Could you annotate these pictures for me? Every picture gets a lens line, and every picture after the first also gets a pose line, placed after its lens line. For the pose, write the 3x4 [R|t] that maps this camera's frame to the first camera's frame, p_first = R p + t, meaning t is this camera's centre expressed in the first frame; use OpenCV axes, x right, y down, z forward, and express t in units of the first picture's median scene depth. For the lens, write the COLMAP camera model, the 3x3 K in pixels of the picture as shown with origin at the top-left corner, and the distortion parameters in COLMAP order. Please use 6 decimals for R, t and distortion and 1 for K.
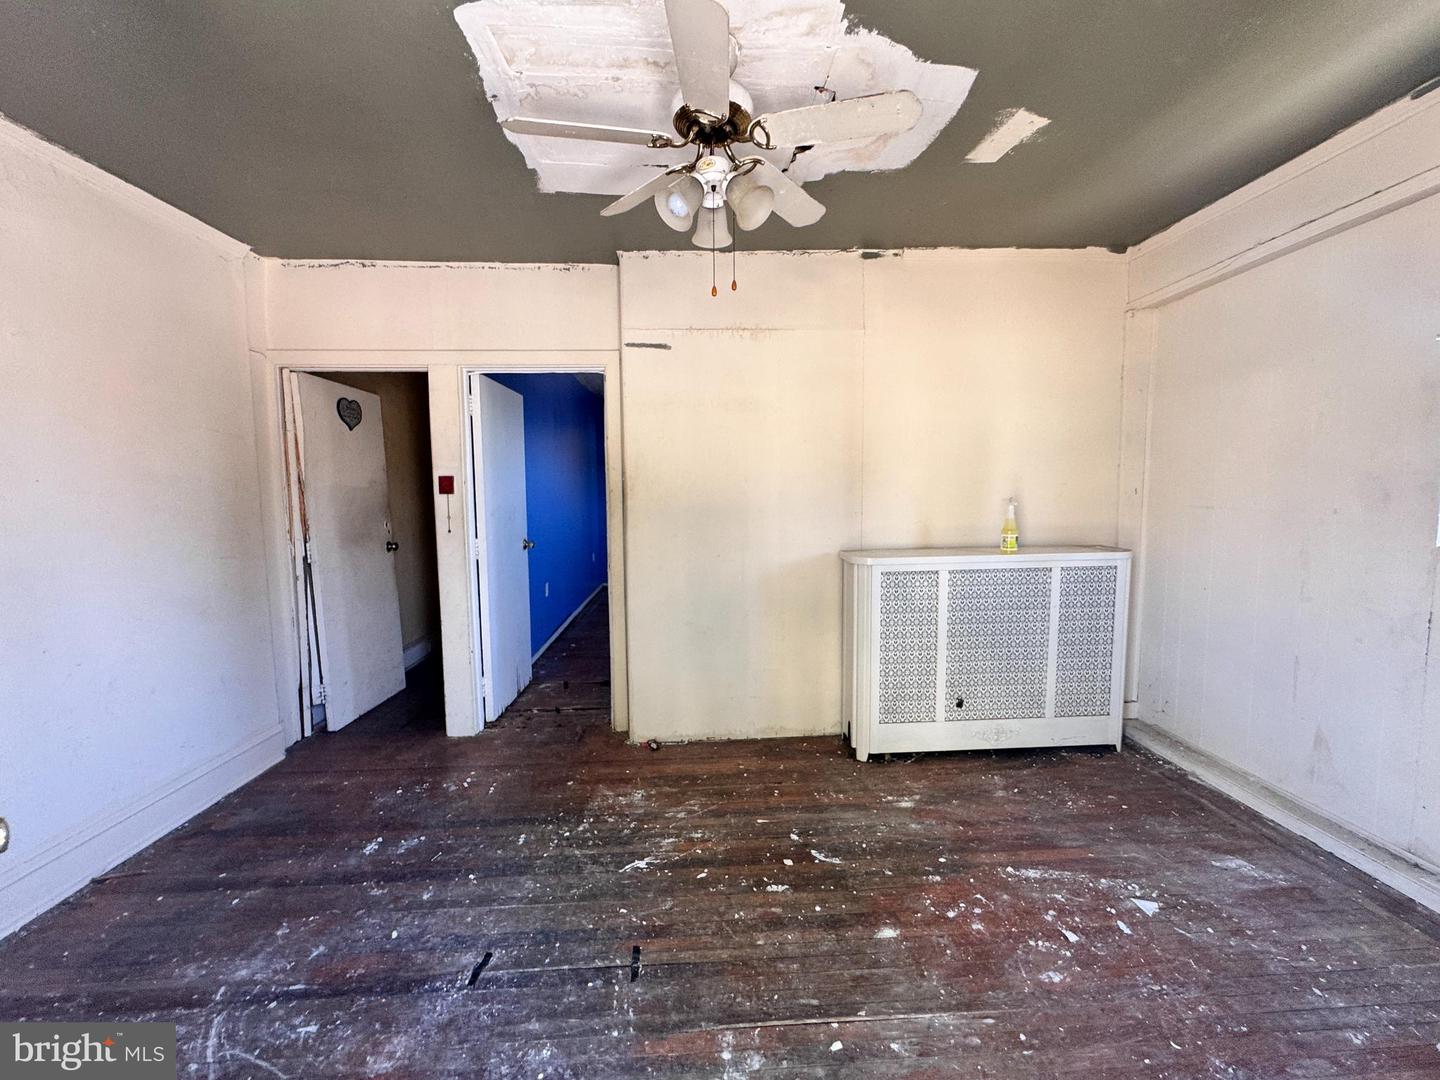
lens RADIAL K [[576.0, 0, 715.9], [0, 576.0, 537.6], [0, 0, 1]] dist [-0.003117, 0.000098]
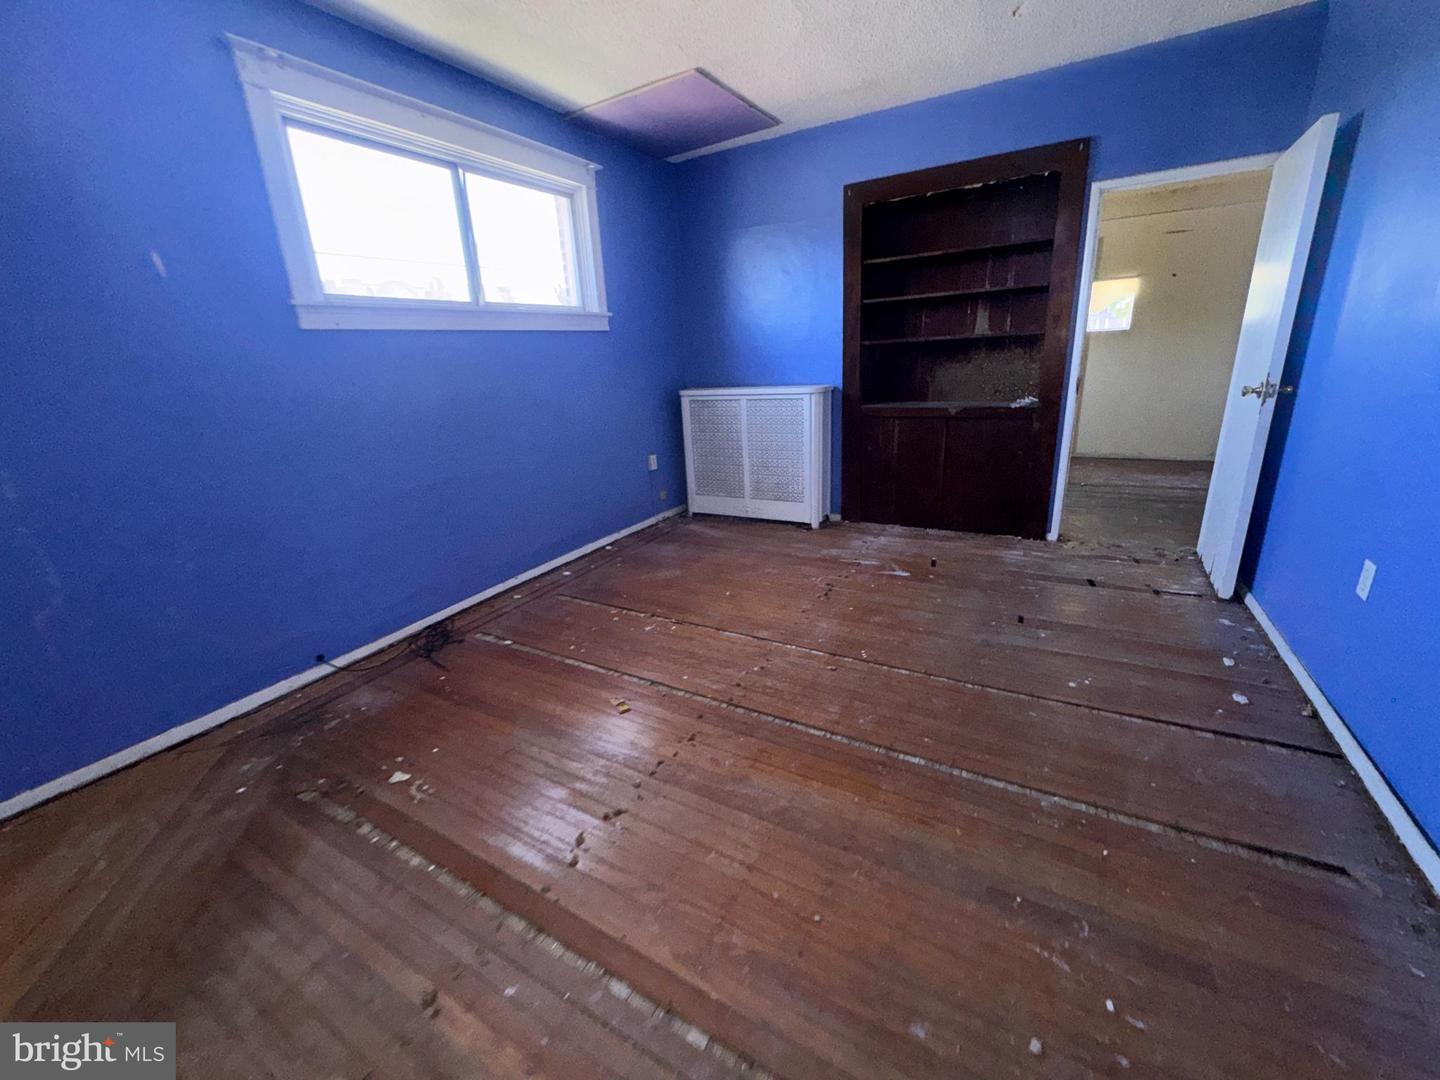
lens RADIAL K [[579.8, 0, 719.1], [0, 579.8, 537.1], [0, 0, 1]] dist [0.000775, 0.000326]
pose [[-0.837548, -0.102754, 0.536615, -0.288901], [0.114356, 0.927433, 0.356077, -0.192482], [-0.534263, 0.359596, -0.765019, 2.775780]]
